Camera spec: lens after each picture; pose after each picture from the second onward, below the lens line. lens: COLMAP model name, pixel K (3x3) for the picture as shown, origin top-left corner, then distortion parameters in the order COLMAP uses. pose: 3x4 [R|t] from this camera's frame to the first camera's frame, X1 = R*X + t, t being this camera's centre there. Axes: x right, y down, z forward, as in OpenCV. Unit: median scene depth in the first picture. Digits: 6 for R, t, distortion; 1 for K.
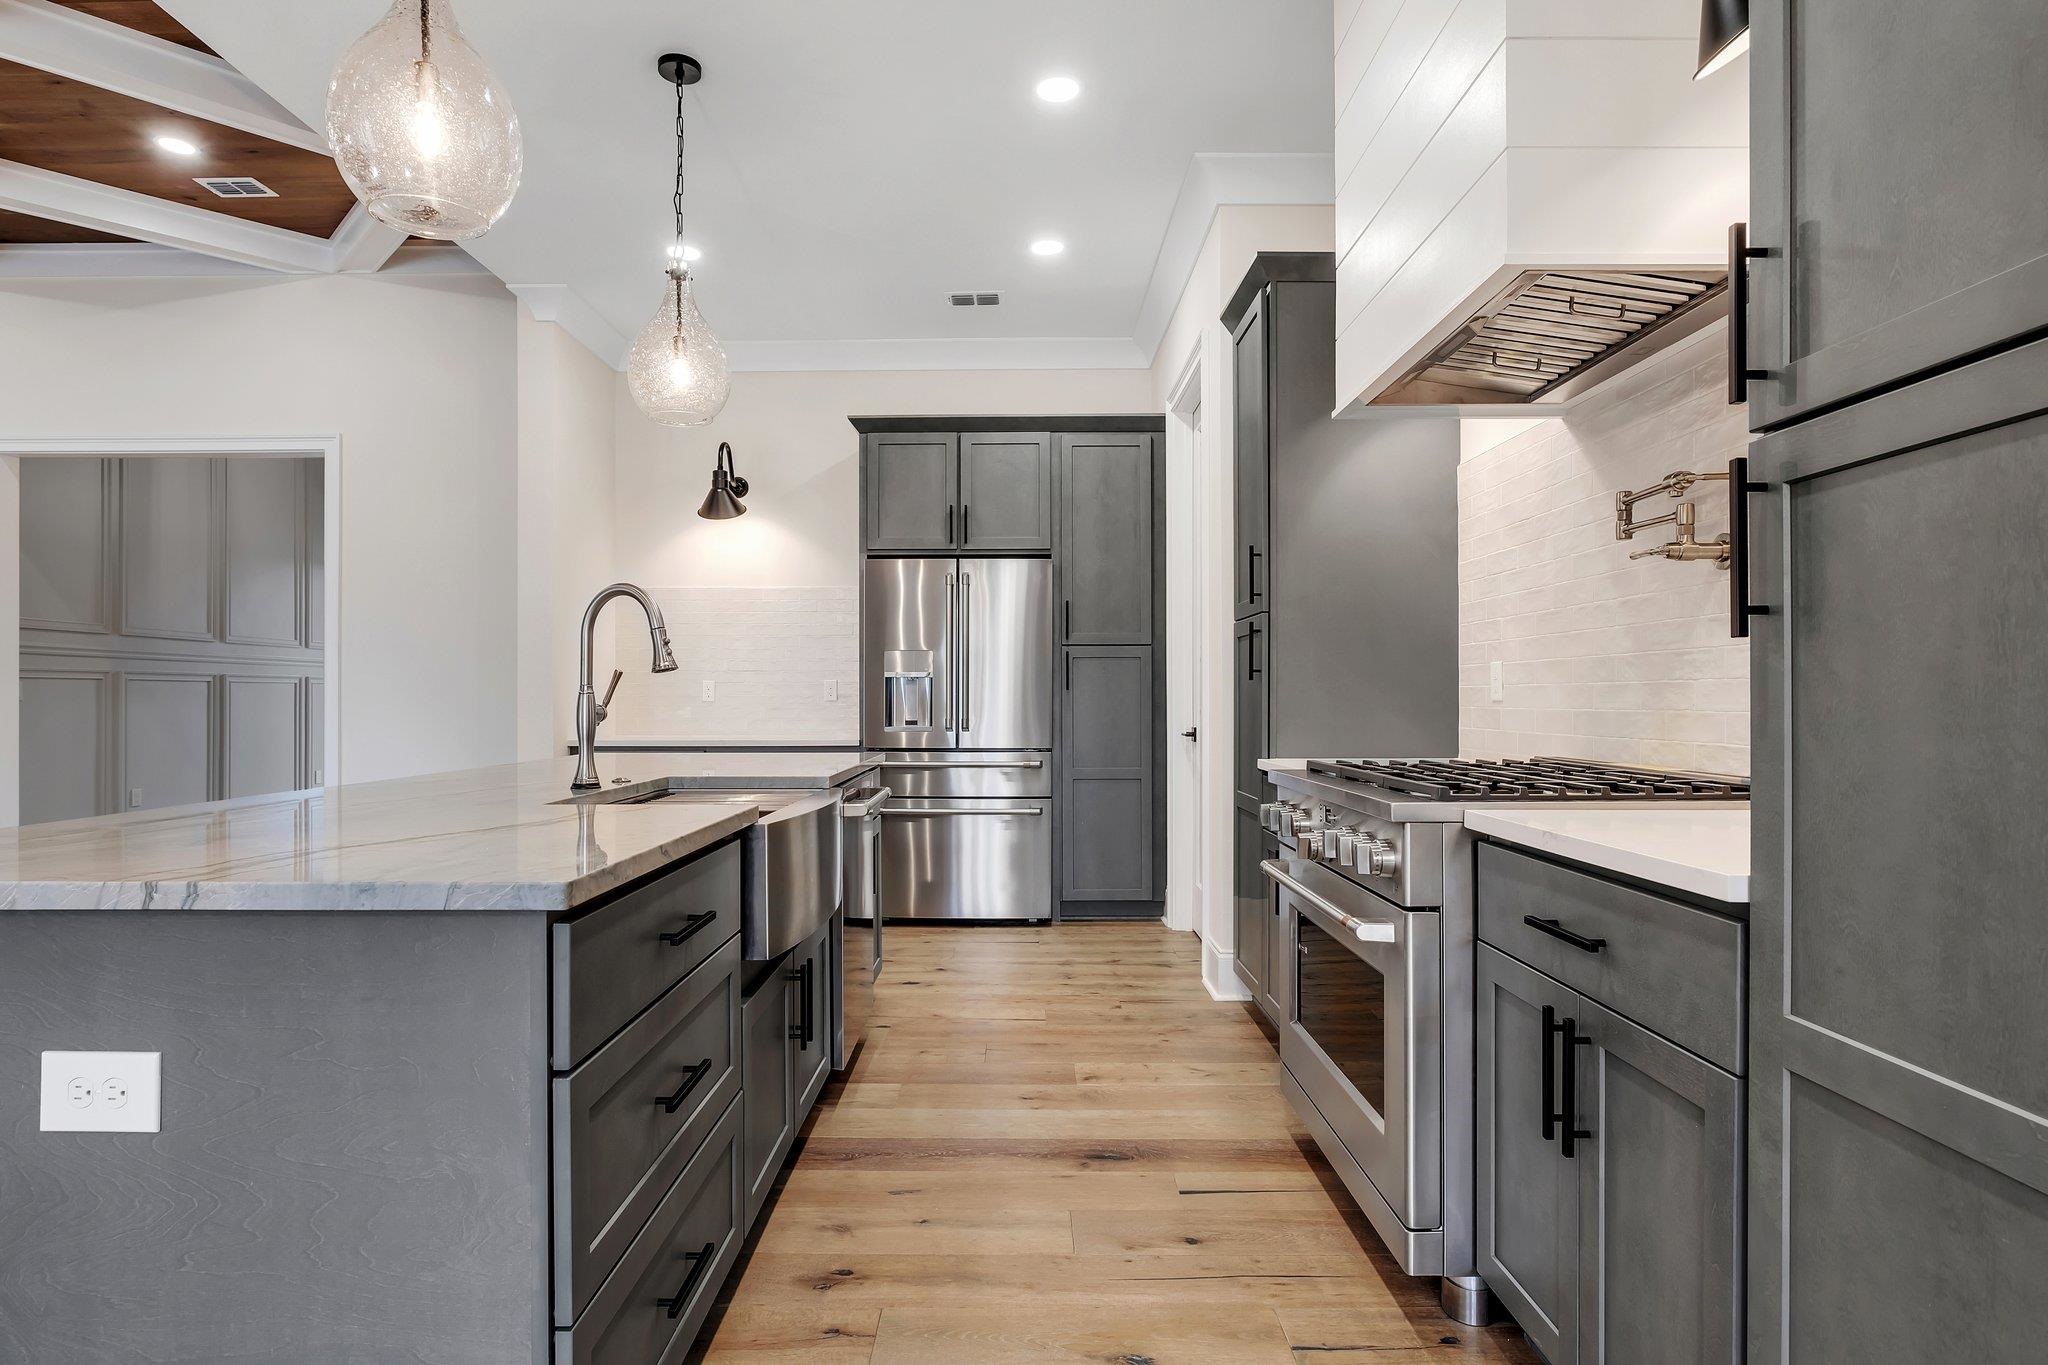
lens RADIAL K [[1093.1, 0, 1025.8], [0, 1093.1, 699.0], [0, 0, 1]] dist [0.000348, -0.000196]
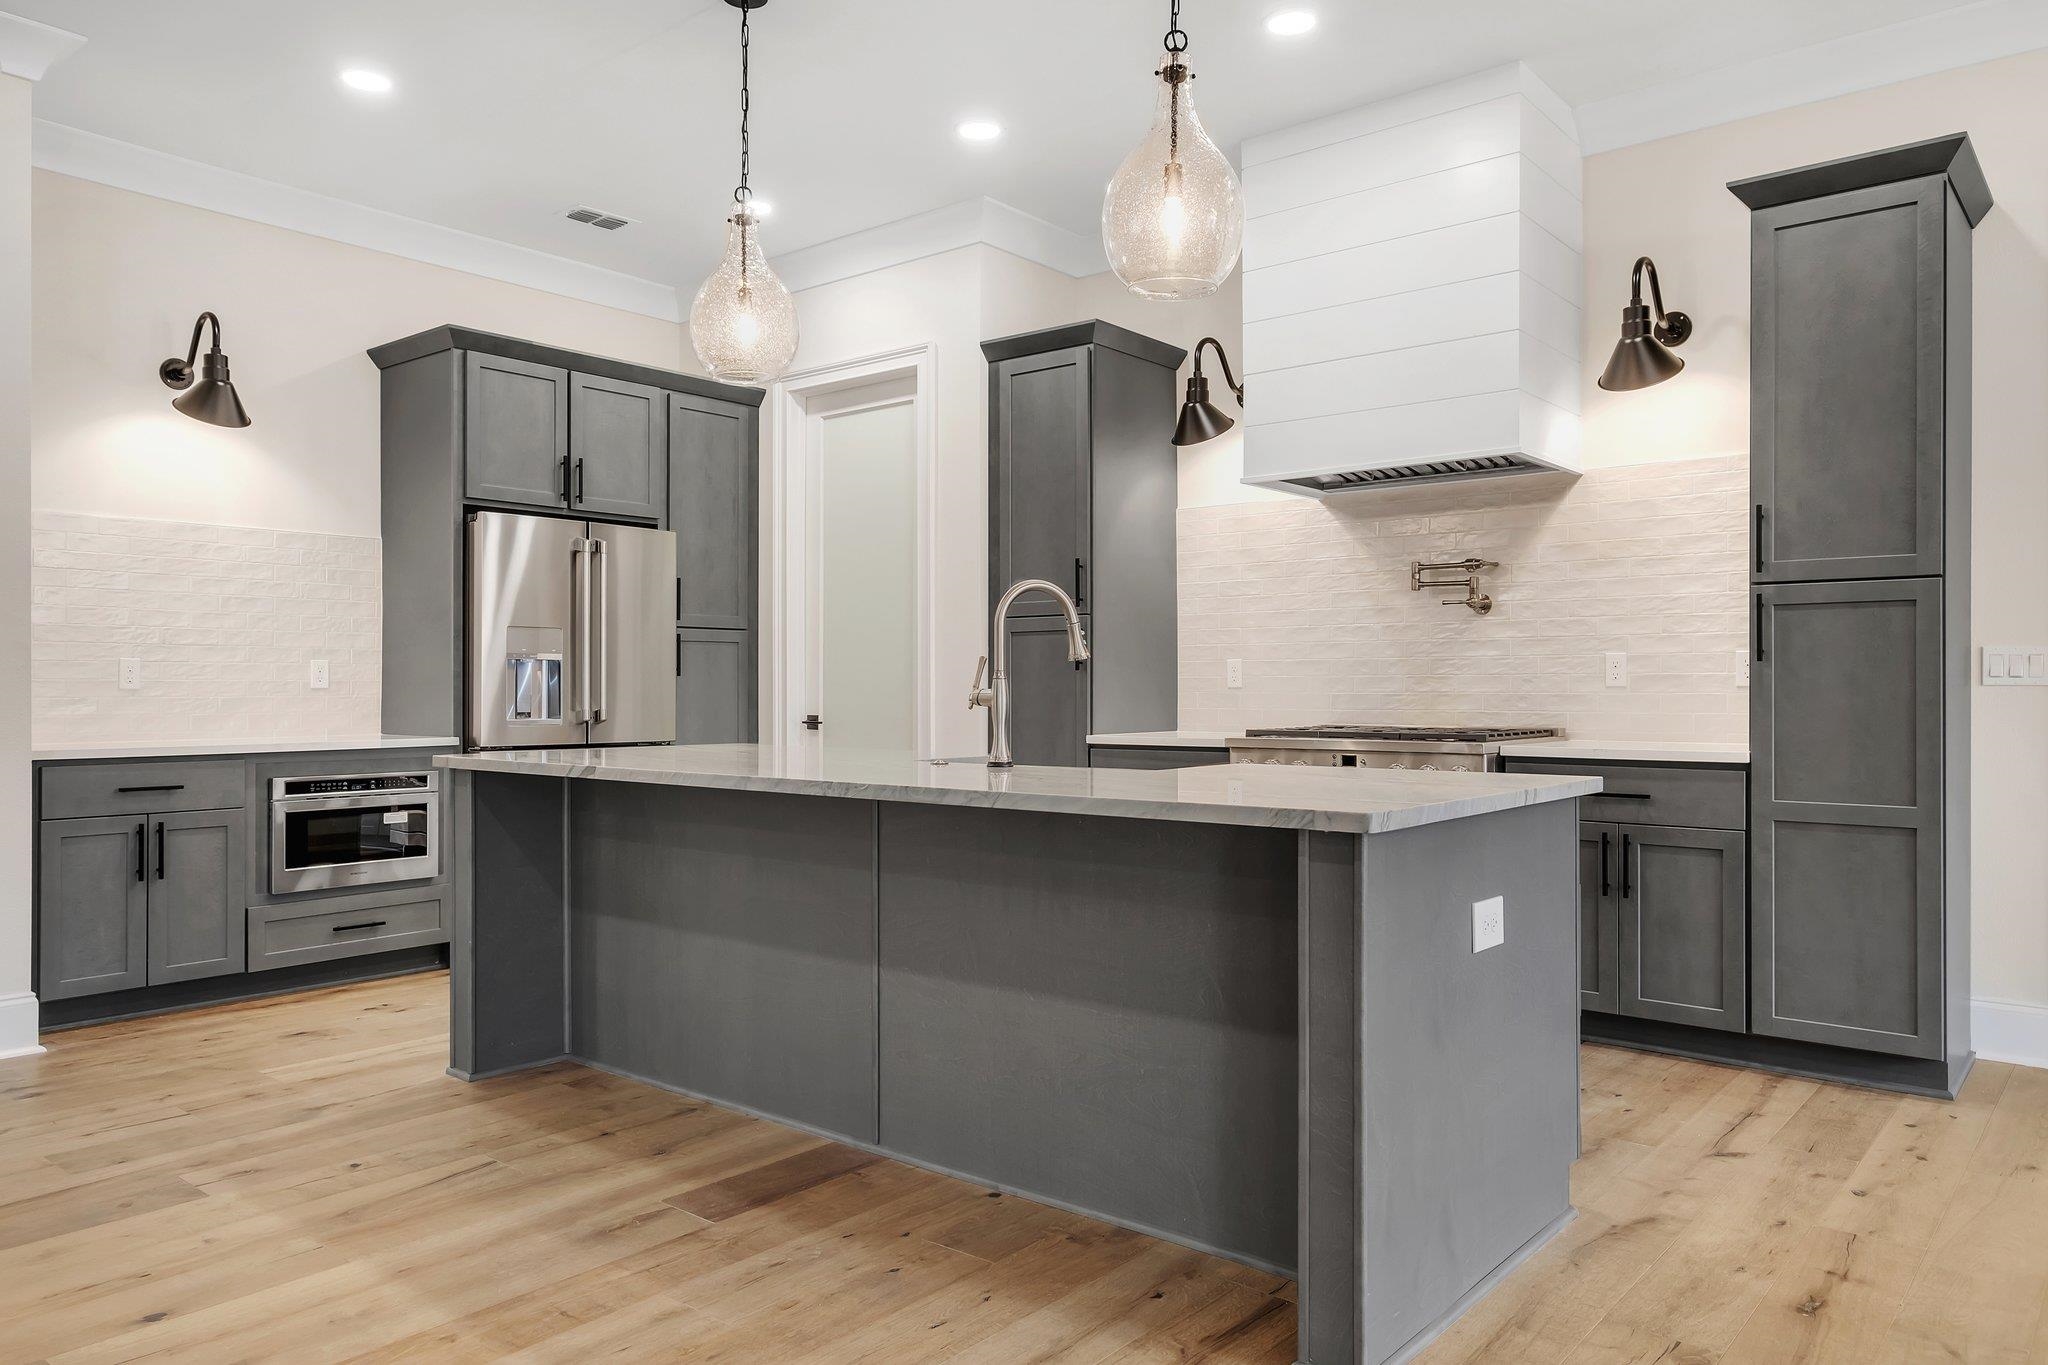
lens RADIAL K [[1401.1, 0, 1024.0], [0, 1401.1, 682.5], [0, 0, 1]] dist [0.042759, -0.000731]
pose [[0.643854, 0.005559, 0.765128, -0.671809], [-0.000639, 0.999977, -0.006727, 0.004326], [-0.765148, 0.003842, 0.643843, 0.033284]]
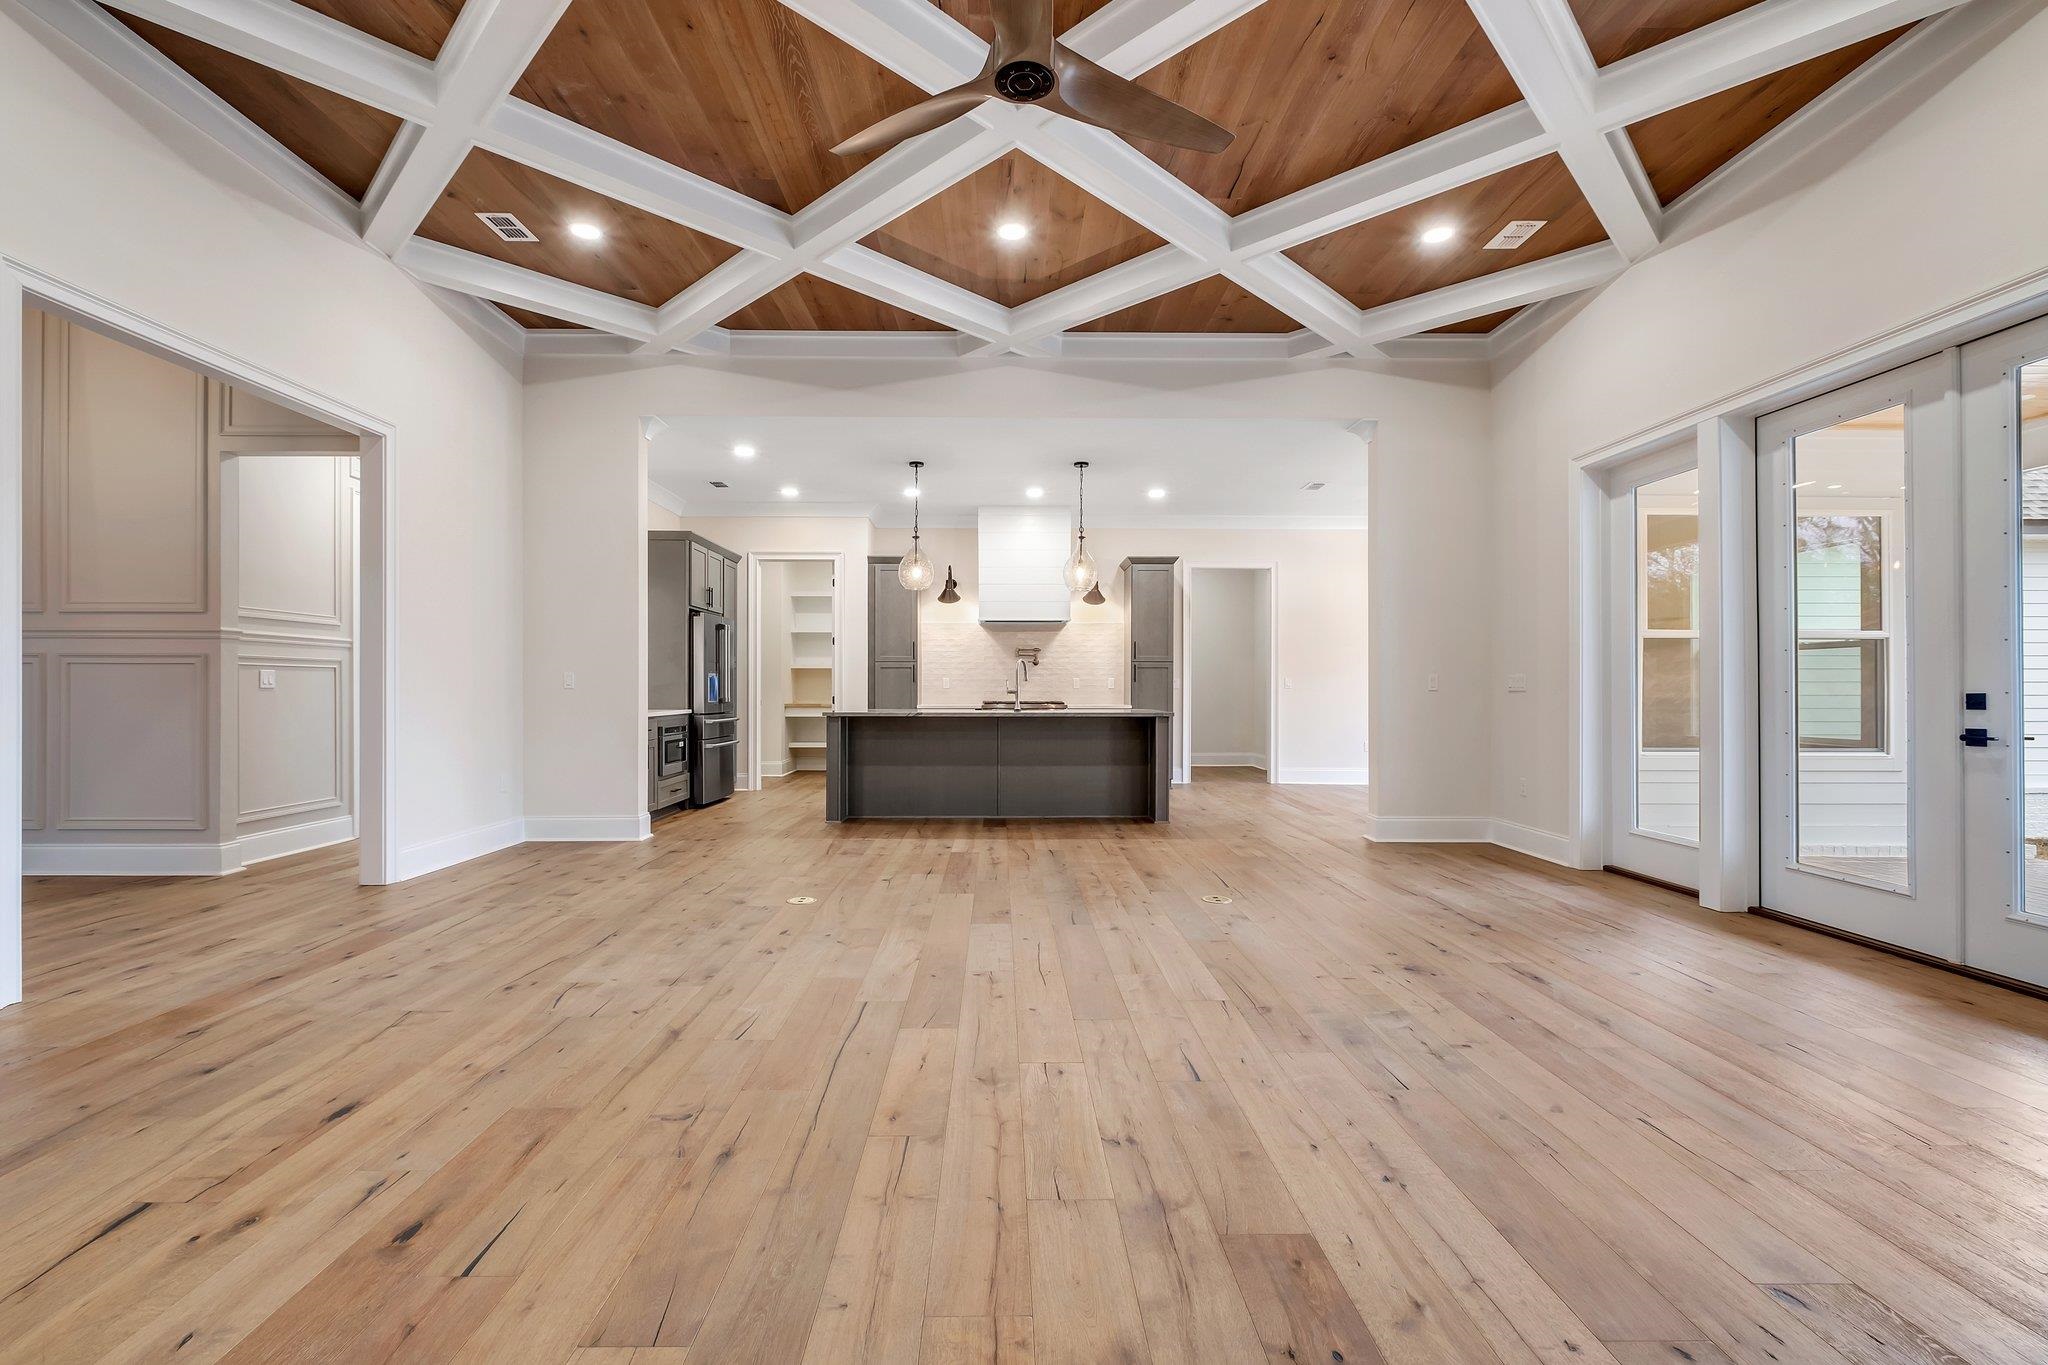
lens RADIAL K [[905.8, 0, 1012.8], [0, 905.8, 692.2], [0, 0, 1]] dist [-0.001569, -0.000381]
pose [[-0.008745, -0.001380, 0.999961, -1.691198], [0.002616, 0.999996, 0.001403, 0.005952], [-0.999958, 0.002628, -0.008741, 0.482534]]
